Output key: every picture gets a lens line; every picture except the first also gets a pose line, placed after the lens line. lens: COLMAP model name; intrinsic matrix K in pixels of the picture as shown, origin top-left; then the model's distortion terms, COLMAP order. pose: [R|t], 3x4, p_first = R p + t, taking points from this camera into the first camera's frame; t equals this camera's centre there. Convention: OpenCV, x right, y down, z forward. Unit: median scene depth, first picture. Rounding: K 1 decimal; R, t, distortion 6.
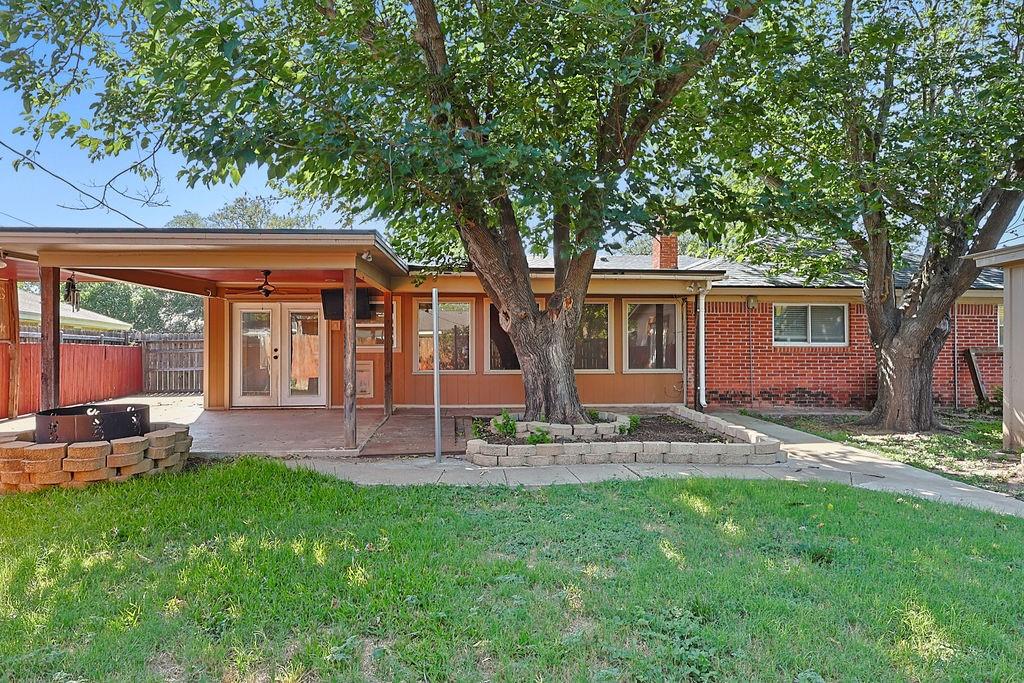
lens RADIAL K [[579.8, 0, 512.0], [0, 579.8, 341.5], [0, 0, 1]] dist [0.000019, 0.000044]
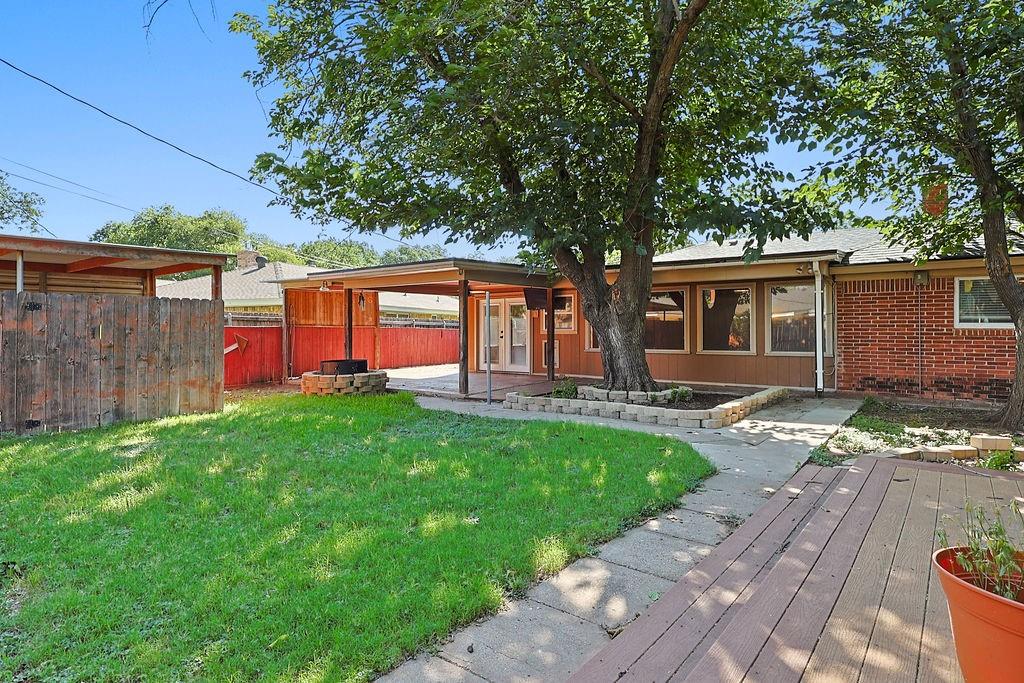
lens RADIAL K [[579.8, 0, 512.0], [0, 579.8, 341.5], [0, 0, 1]] dist [0.000019, 0.000044]
pose [[0.758640, 0.012151, -0.651397, 0.547592], [0.005858, 0.999658, 0.025471, 0.002109], [0.651484, -0.023139, 0.758310, -0.069422]]
